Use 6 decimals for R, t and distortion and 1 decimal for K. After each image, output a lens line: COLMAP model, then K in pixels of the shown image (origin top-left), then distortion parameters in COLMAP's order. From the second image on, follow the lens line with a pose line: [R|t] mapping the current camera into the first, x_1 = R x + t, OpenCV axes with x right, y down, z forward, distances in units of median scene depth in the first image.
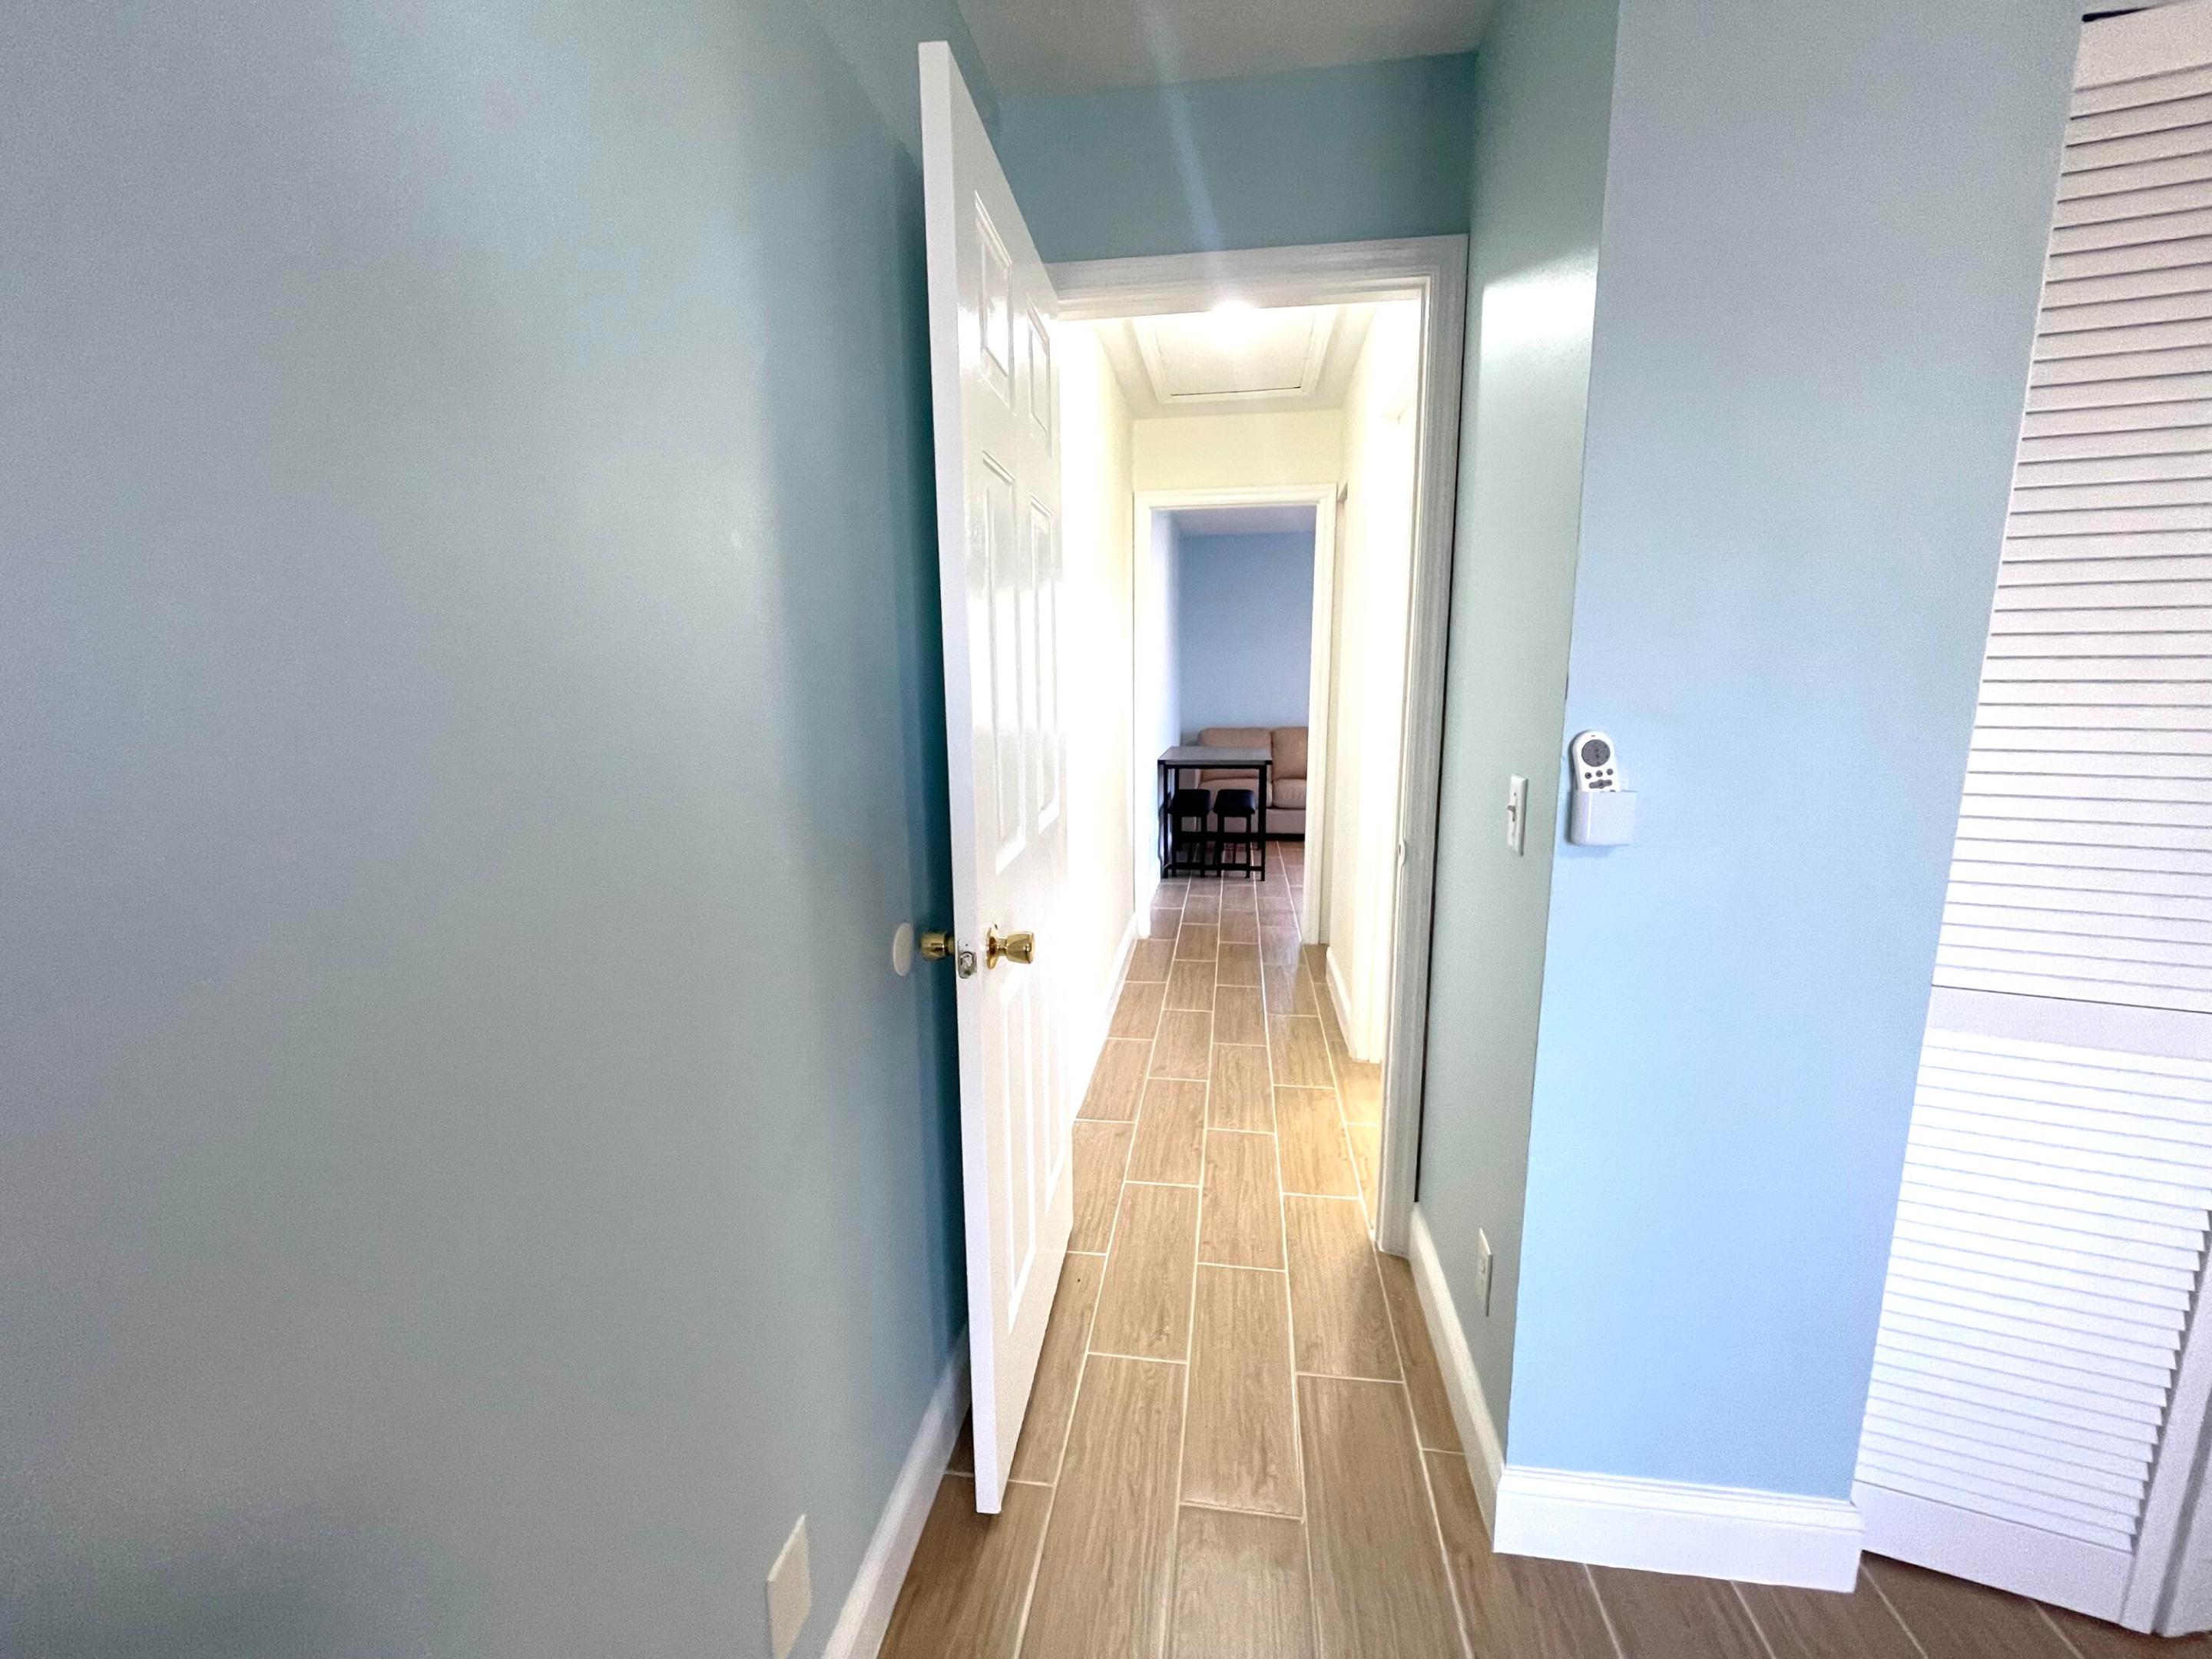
lens RADIAL K [[898.0, 0, 1096.5], [0, 898.0, 833.8], [0, 0, 1]] dist [-0.001716, -0.000244]
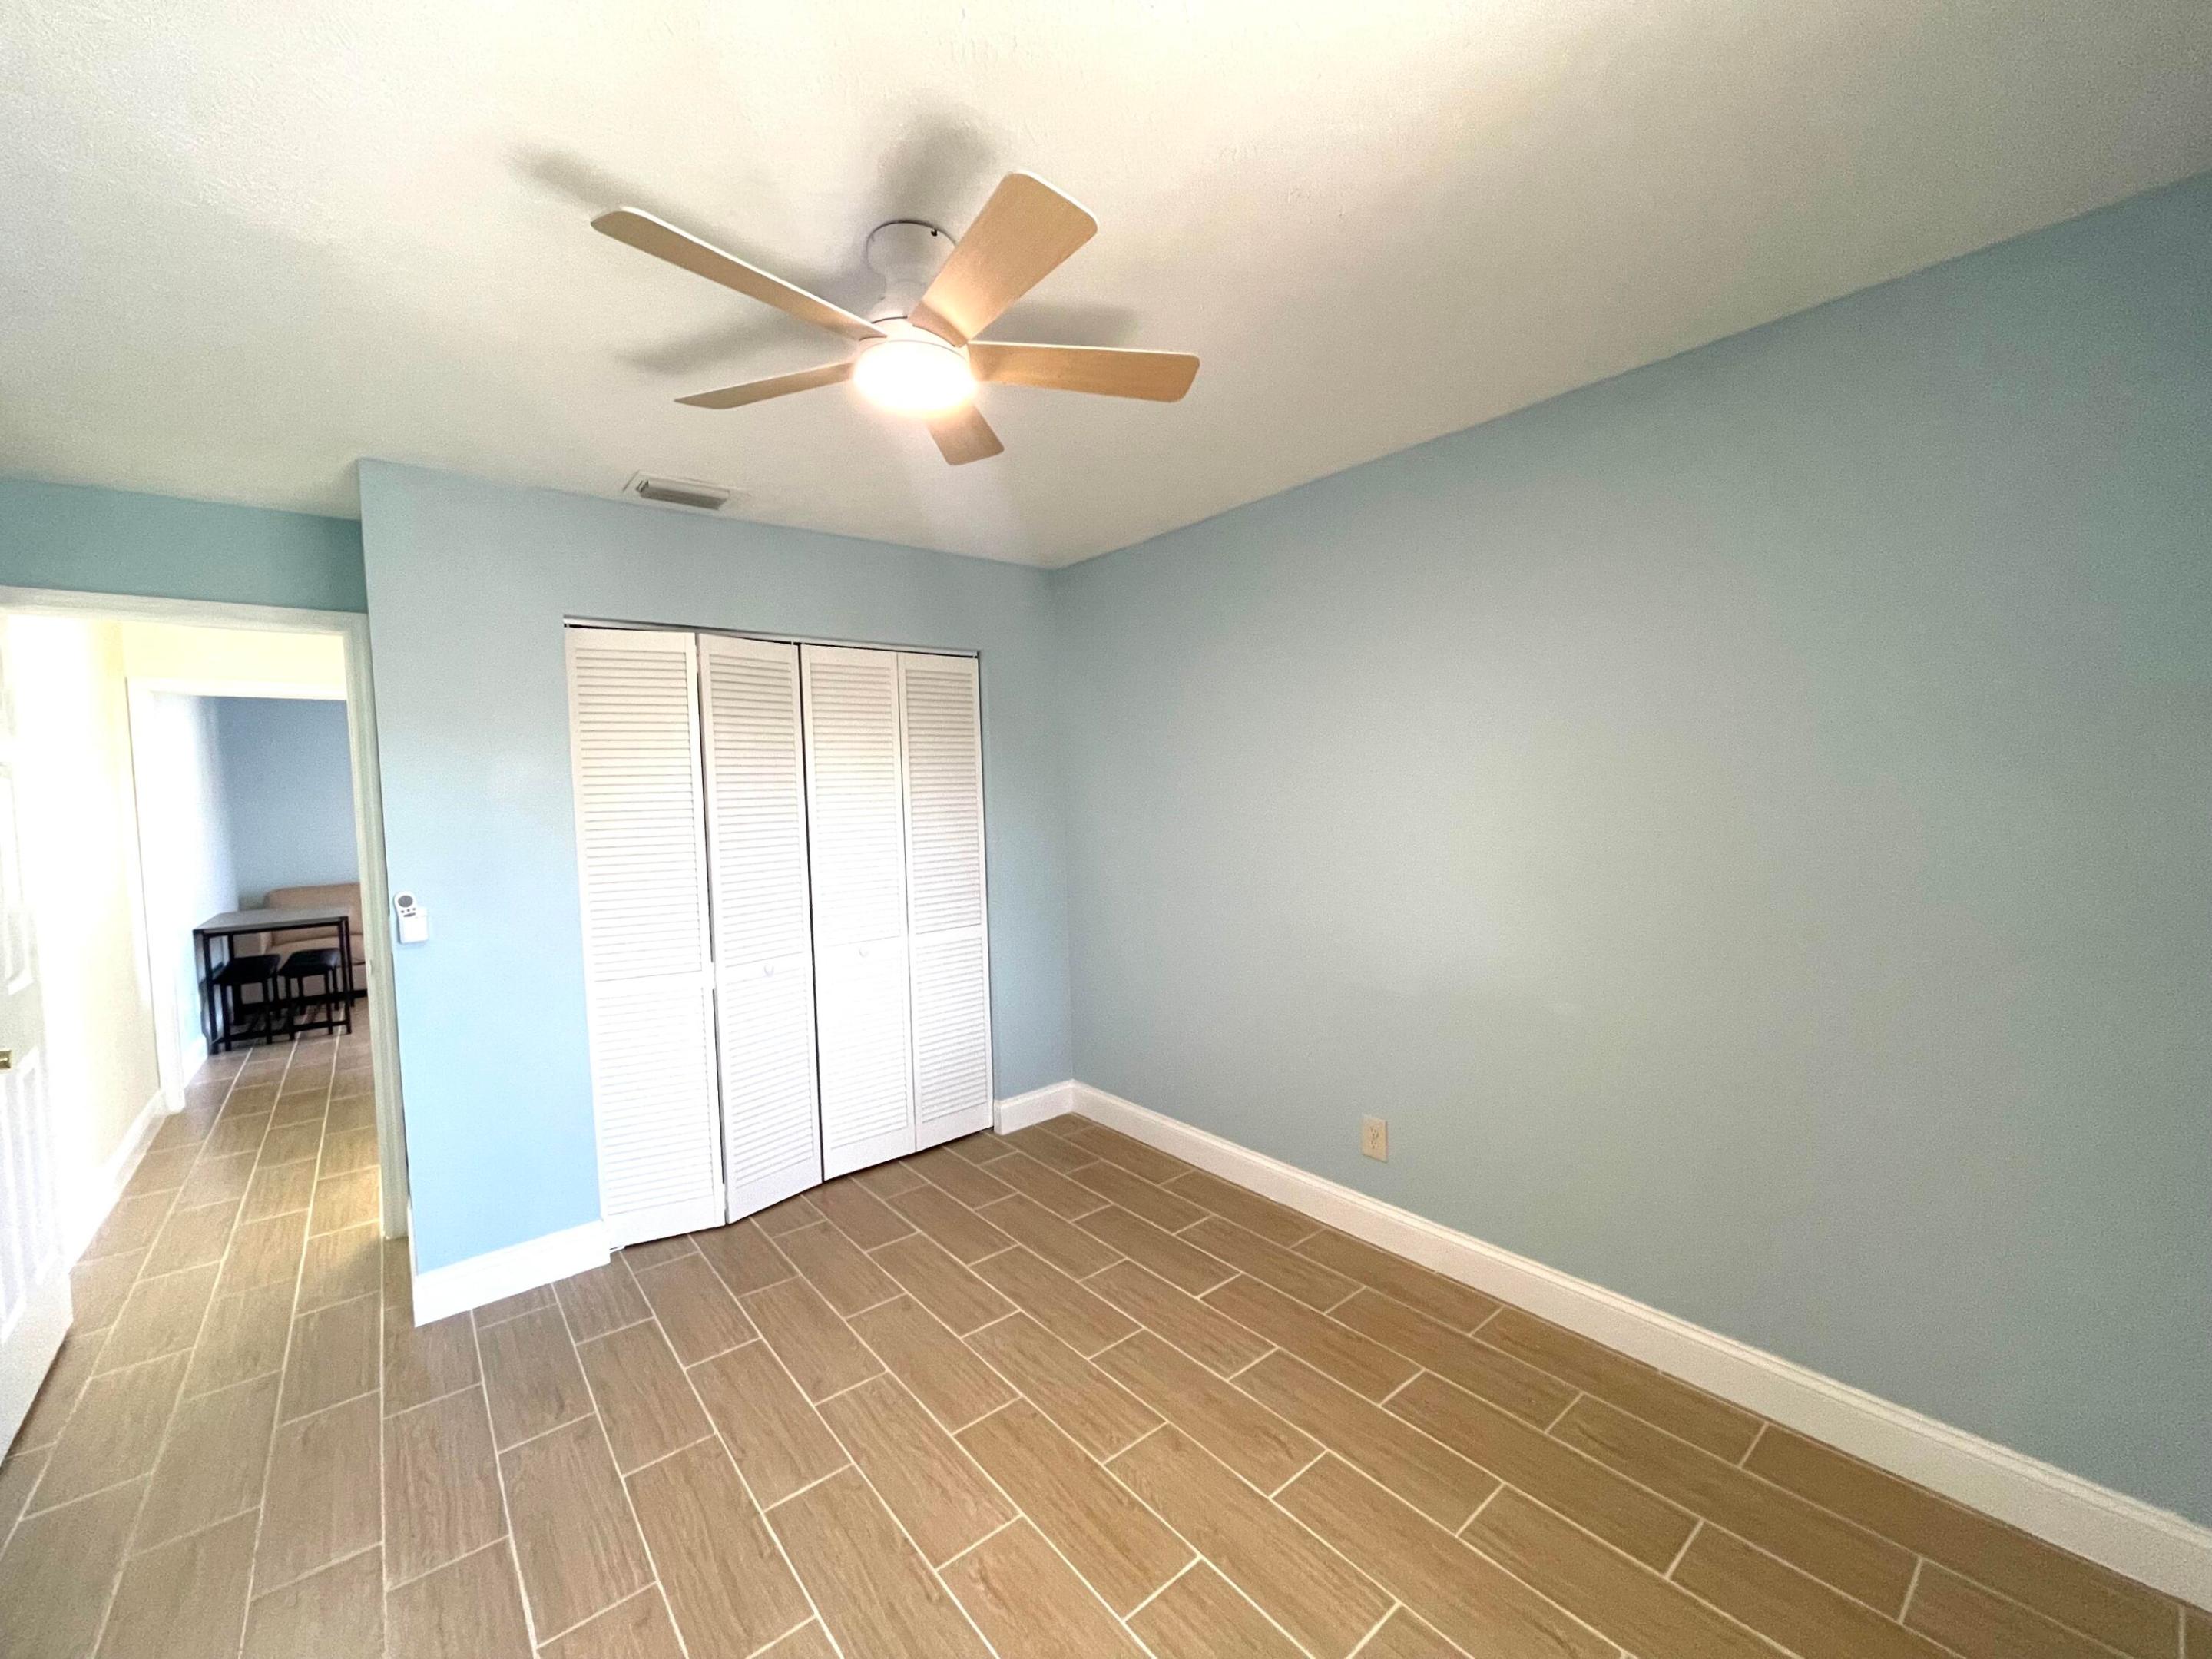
lens RADIAL K [[898.0, 0, 1096.5], [0, 898.0, 833.8], [0, 0, 1]] dist [-0.001716, -0.000244]
pose [[0.672874, -0.058082, 0.737474, 0.018743], [0.158260, 0.985135, -0.066810, 0.031258], [-0.722630, 0.161667, 0.672063, -0.332842]]
